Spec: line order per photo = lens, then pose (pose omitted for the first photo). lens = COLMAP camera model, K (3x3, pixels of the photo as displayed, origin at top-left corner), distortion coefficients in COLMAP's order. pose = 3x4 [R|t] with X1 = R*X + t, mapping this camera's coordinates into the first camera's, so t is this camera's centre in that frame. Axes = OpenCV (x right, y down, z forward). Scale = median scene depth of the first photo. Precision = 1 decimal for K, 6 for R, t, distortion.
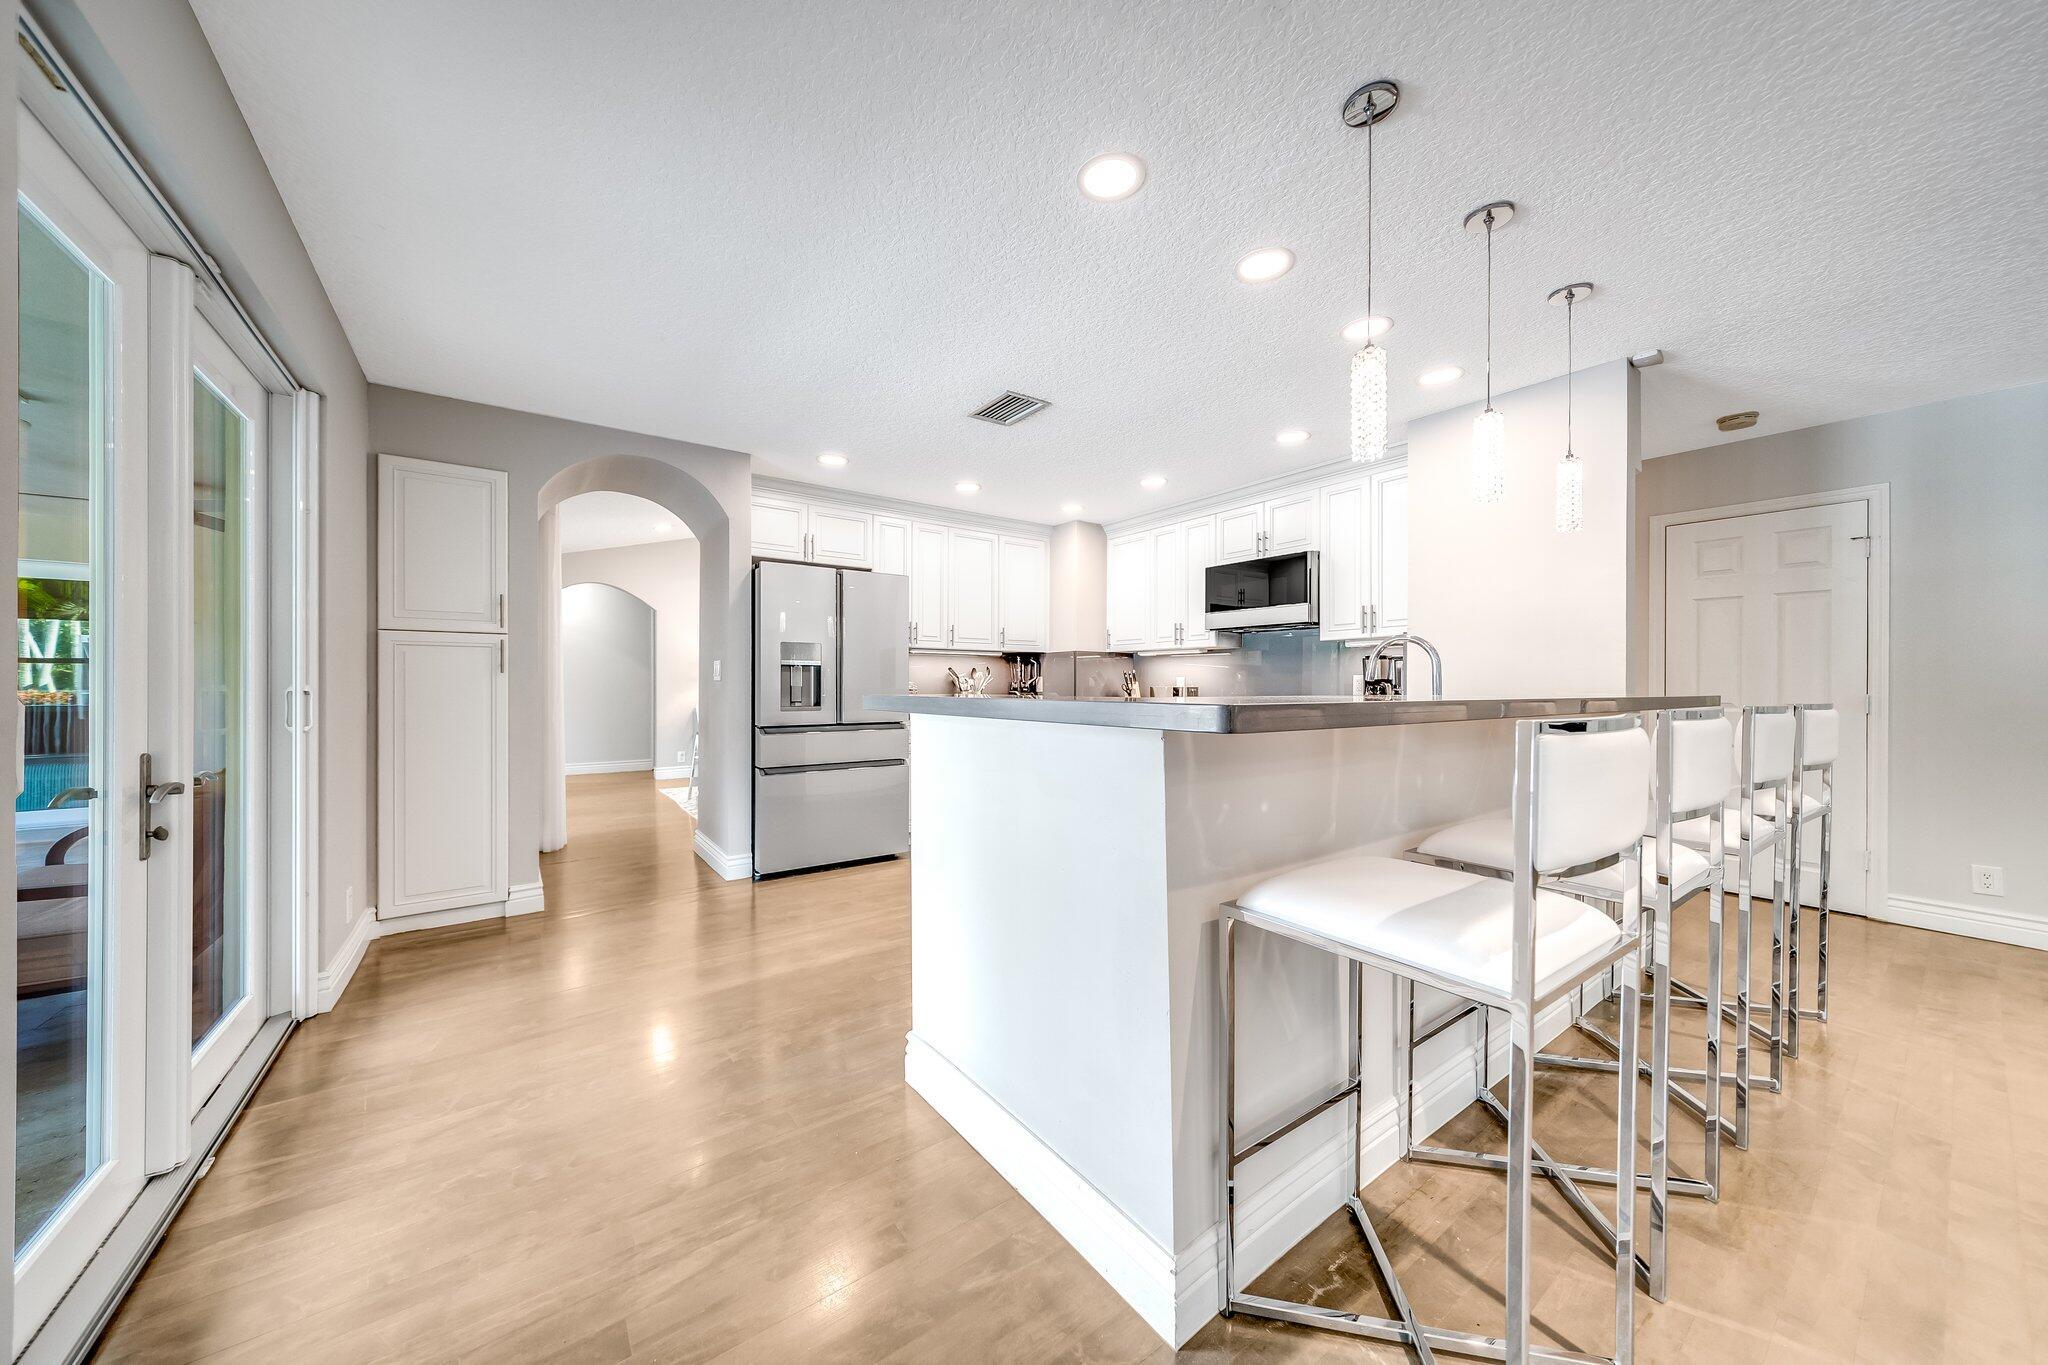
lens RADIAL K [[700.1, 0, 1020.0], [0, 700.1, 675.5], [0, 0, 1]] dist [-0.001949, 0.000084]
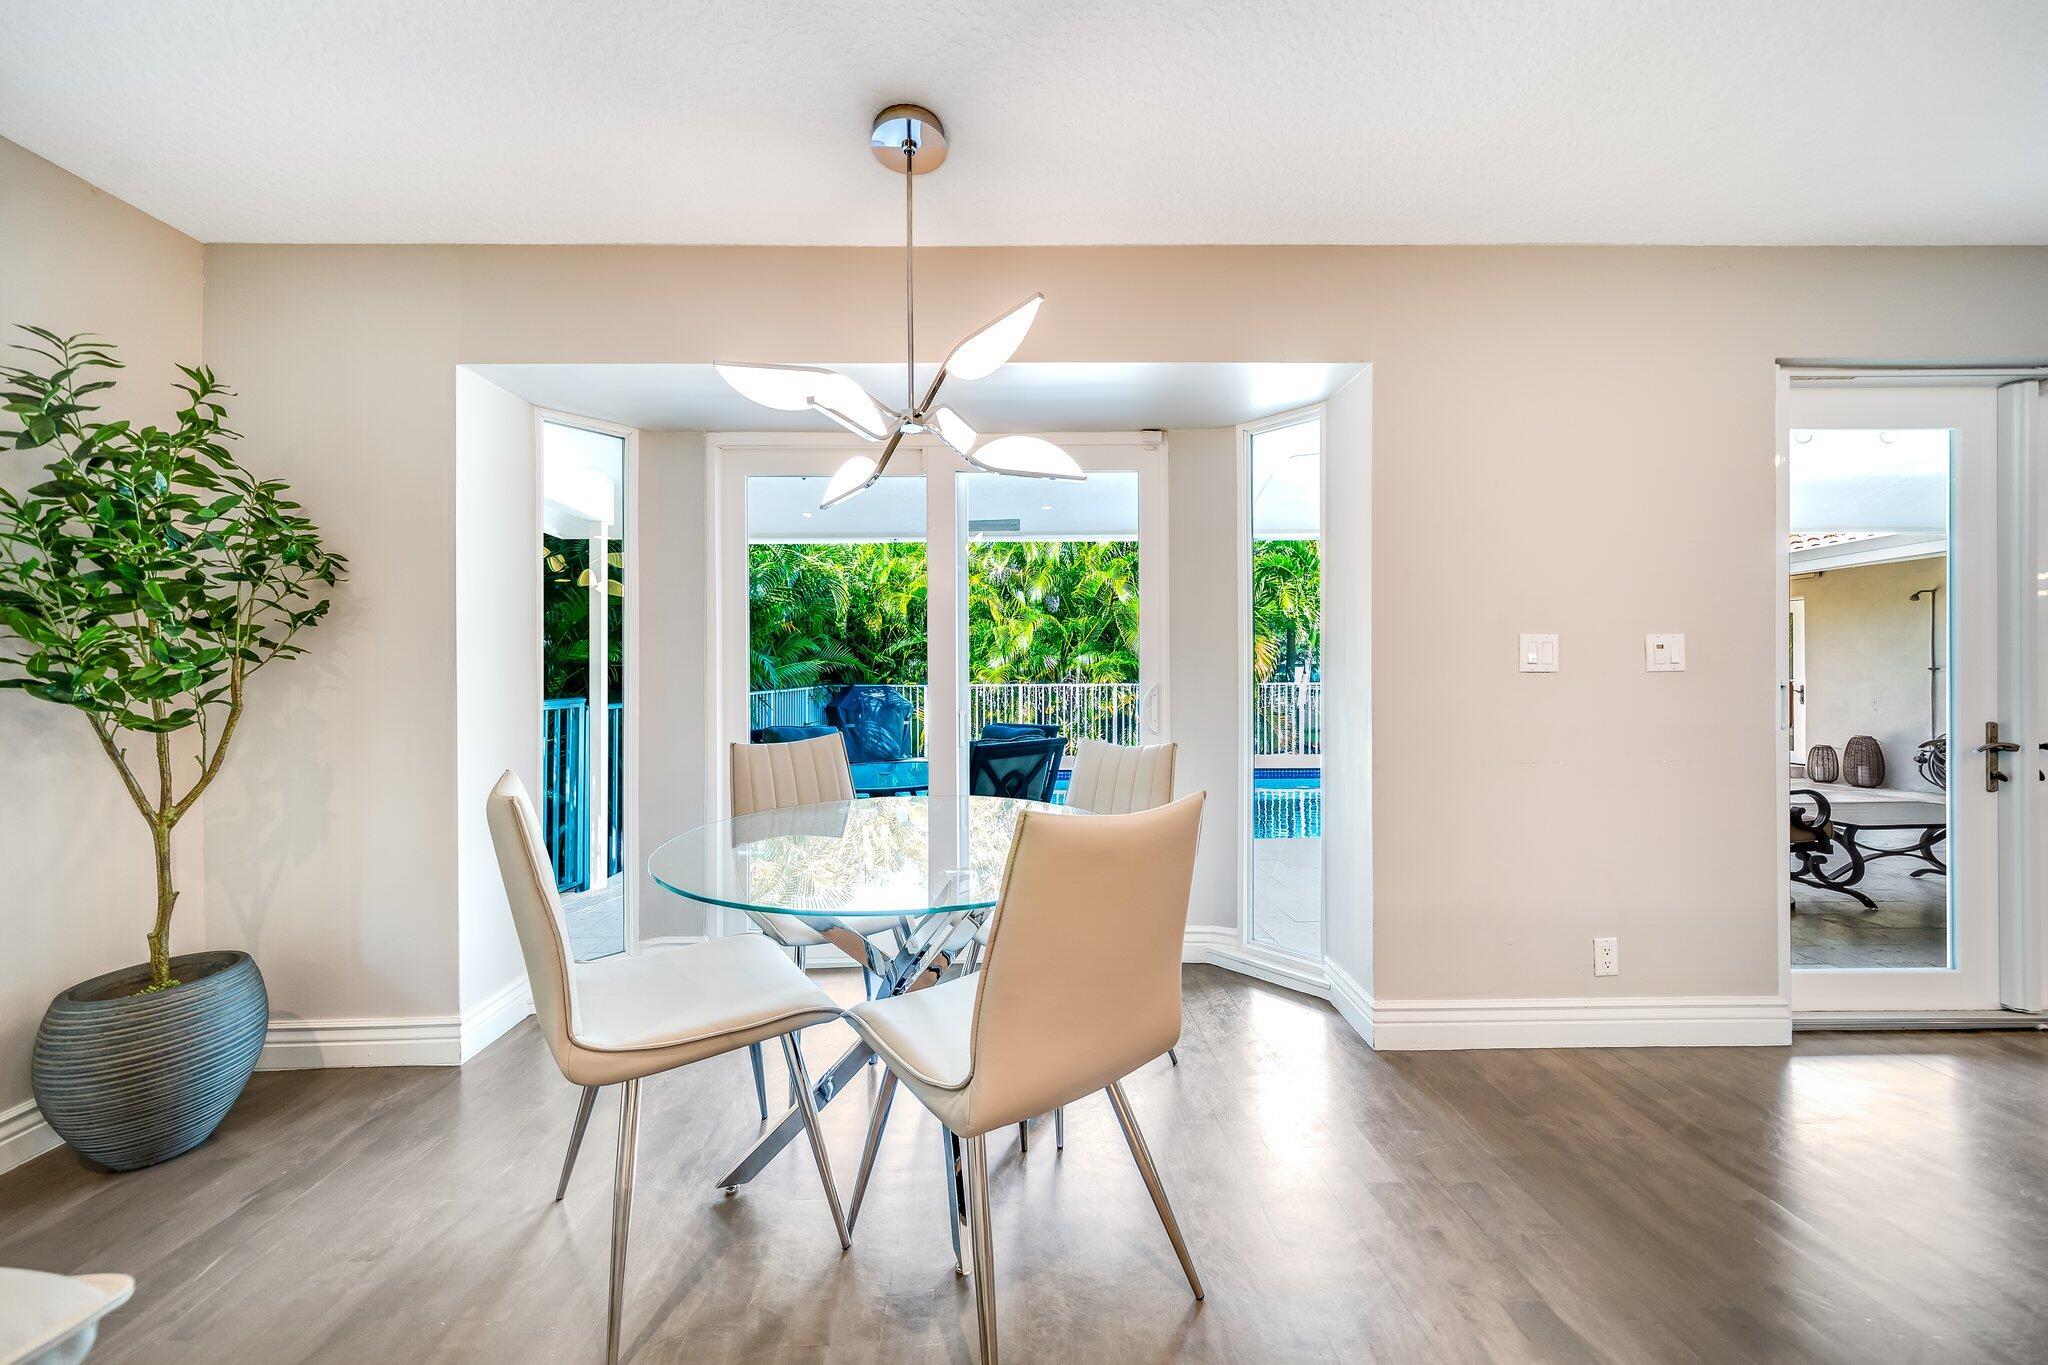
lens RADIAL K [[700.1, 0, 1010.2], [0, 700.1, 678.0], [0, 0, 1]] dist [-0.001949, 0.000084]
pose [[-0.571707, 0.001606, -0.820456, 0.427950], [0.010596, 0.999929, -0.005426, 0.001837], [0.820389, -0.011796, -0.571683, 0.050058]]
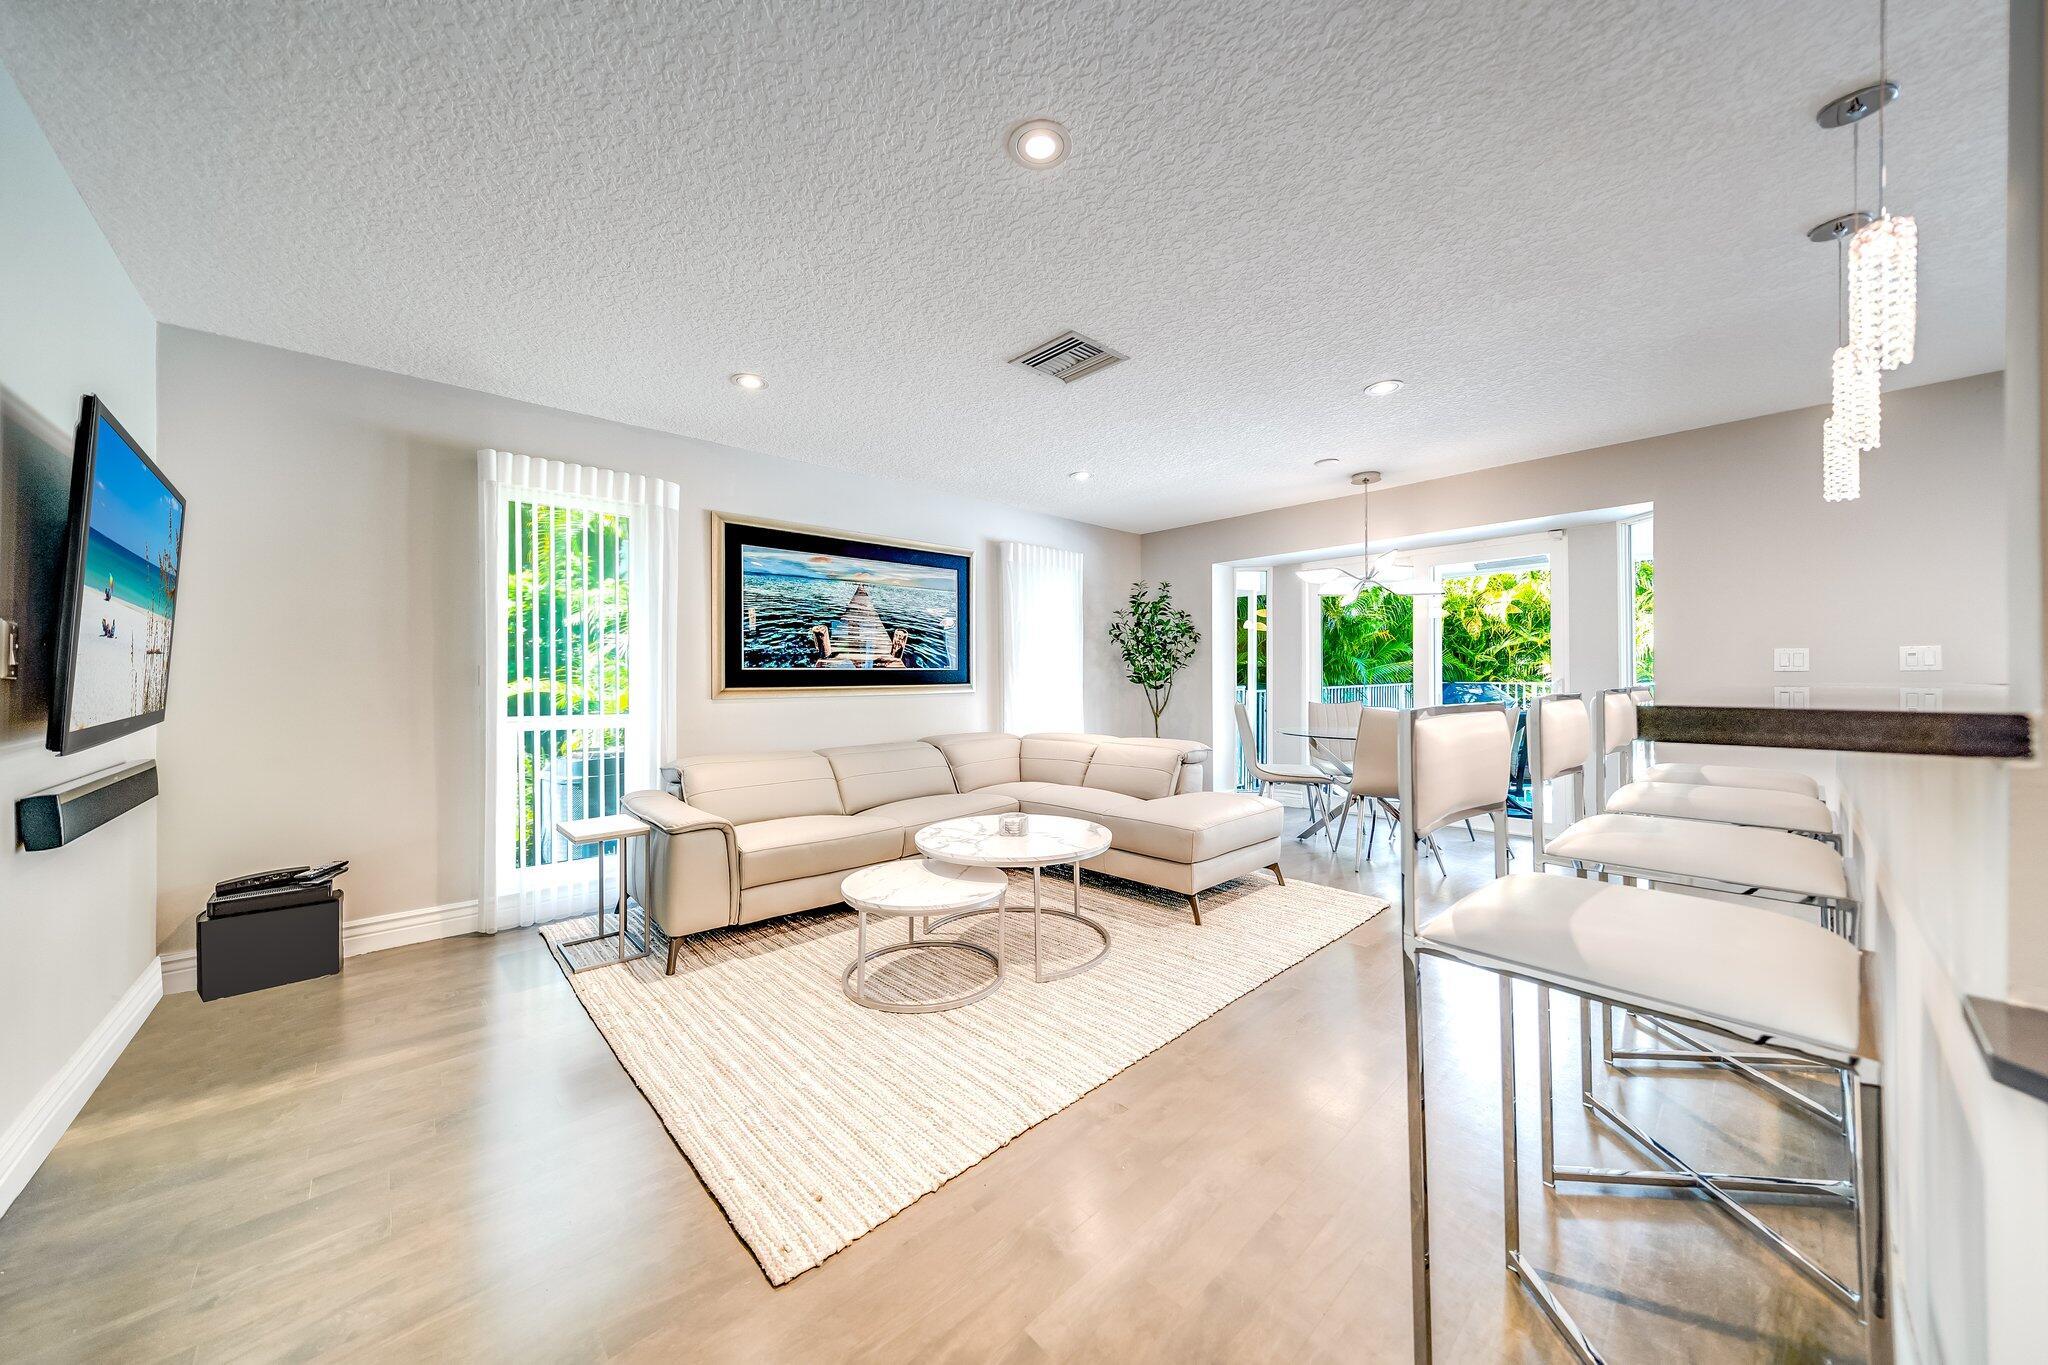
lens RADIAL K [[700.1, 0, 1002.0], [0, 700.1, 672.6], [0, 0, 1]] dist [-0.001949, 0.000084]
pose [[-0.994495, 0.000131, -0.104783, 0.813800], [0.001857, 0.999864, -0.016374, 0.012485], [0.104767, -0.016478, -0.994360, 0.799942]]
